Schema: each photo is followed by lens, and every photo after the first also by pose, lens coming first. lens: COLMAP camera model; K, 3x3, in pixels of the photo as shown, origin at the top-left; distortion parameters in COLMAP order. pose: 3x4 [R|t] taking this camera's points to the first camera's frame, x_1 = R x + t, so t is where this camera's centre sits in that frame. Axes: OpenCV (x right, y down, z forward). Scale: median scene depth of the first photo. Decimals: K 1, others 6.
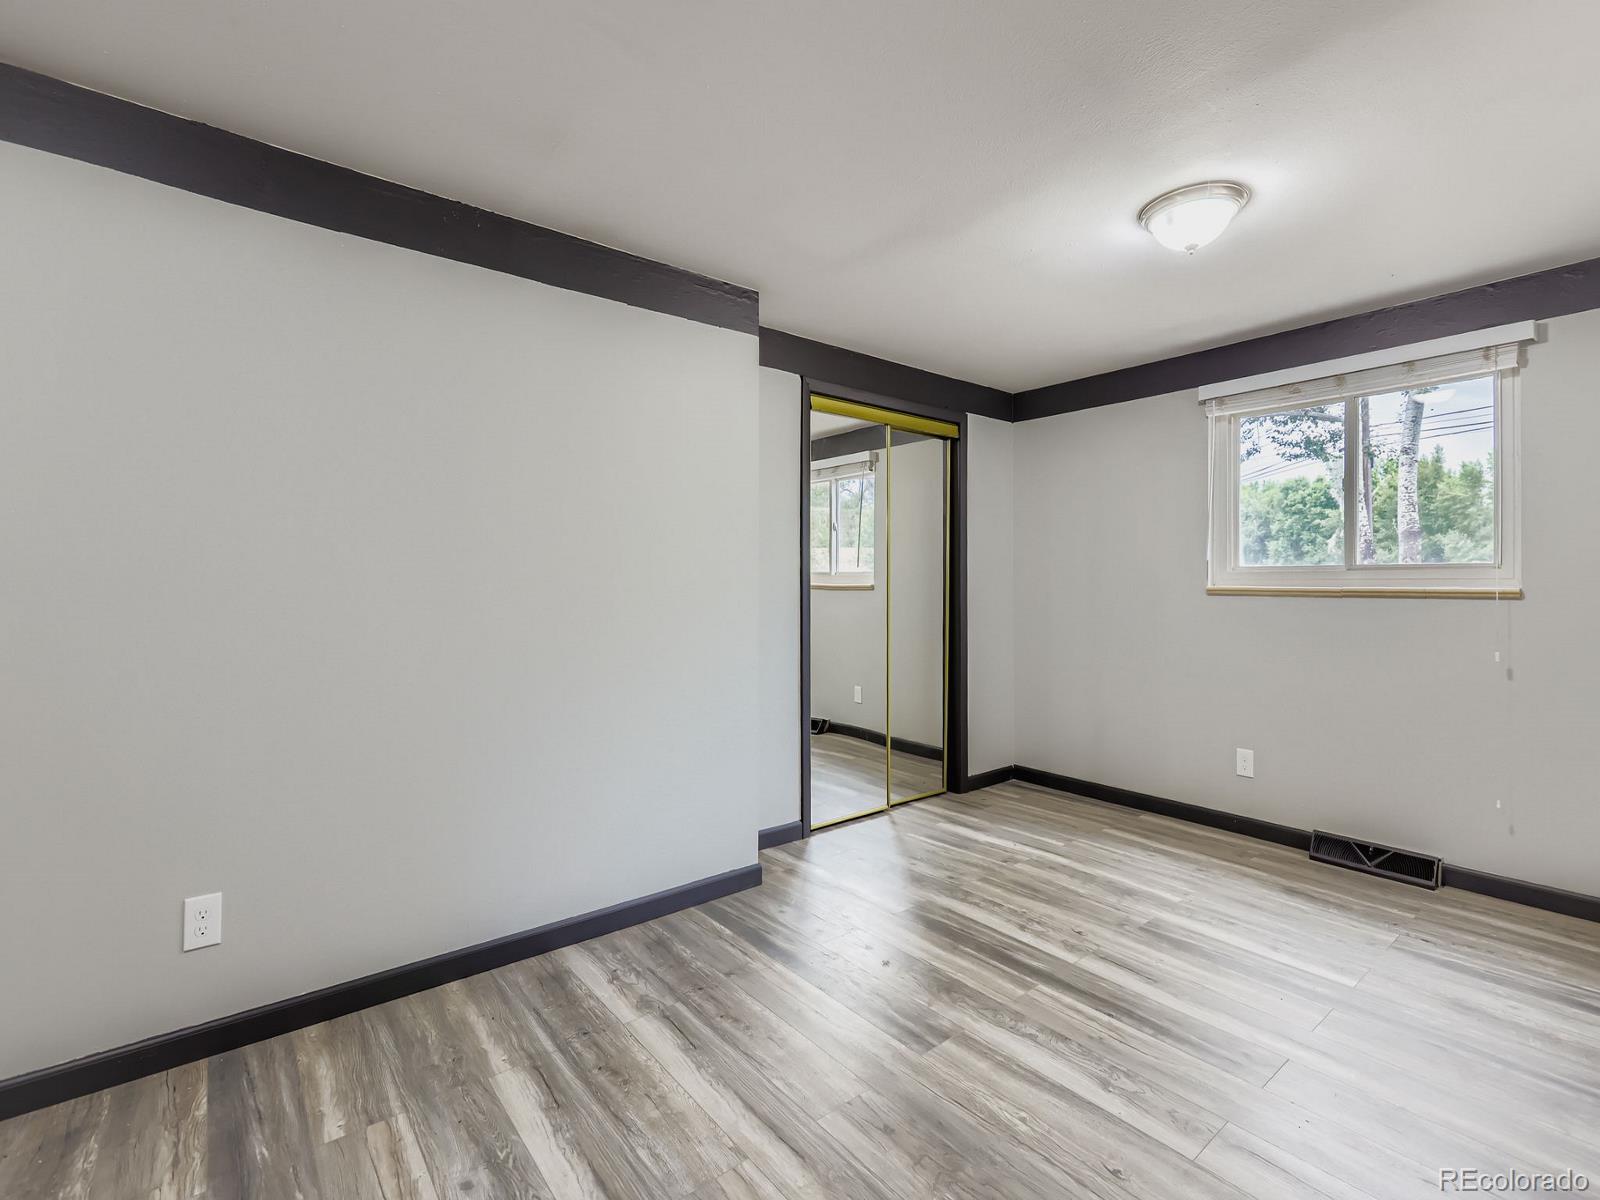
lens RADIAL K [[725.6, 0, 776.5], [0, 725.6, 591.9], [0, 0, 1]] dist [-0.021324, 0.007868]
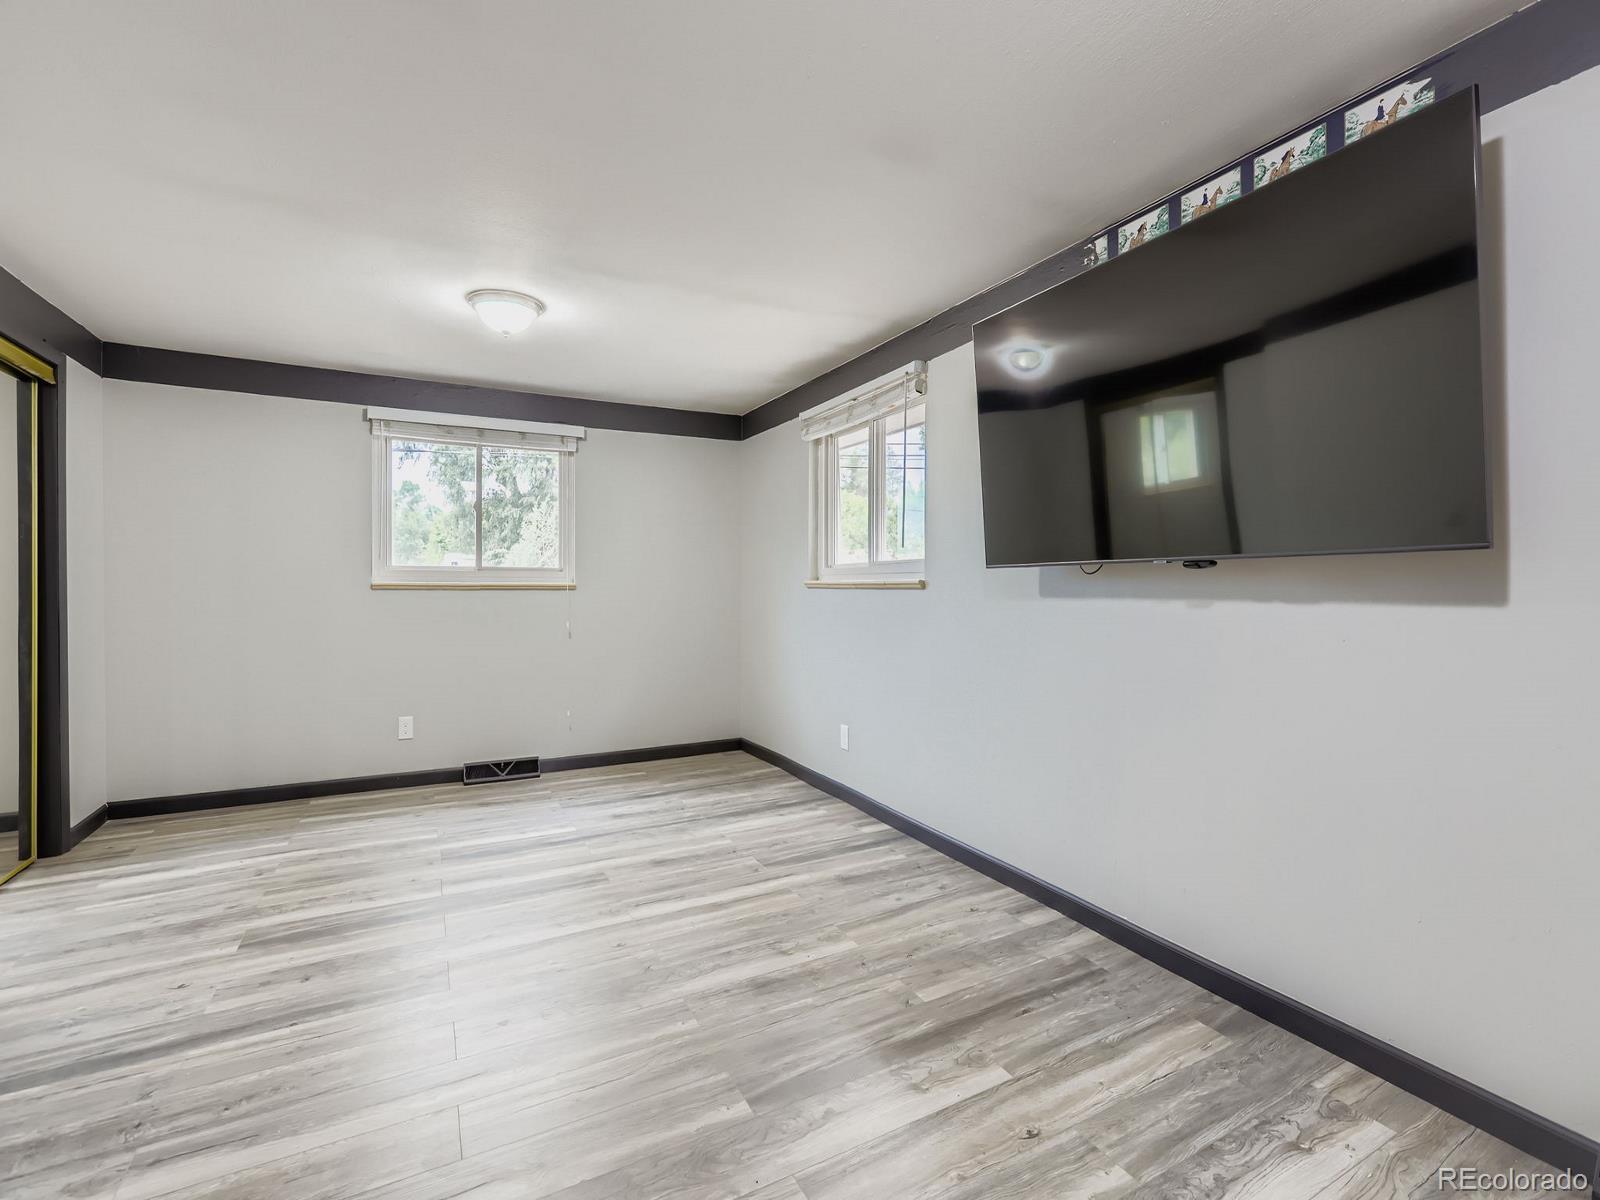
lens RADIAL K [[723.7, 0, 806.6], [0, 723.7, 603.7], [0, 0, 1]] dist [-0.003371, 0.000162]
pose [[0.185968, -0.030321, 0.982088, -0.476732], [0.005956, 0.999540, 0.029732, -0.003587], [-0.982538, 0.000320, 0.186063, 0.127923]]
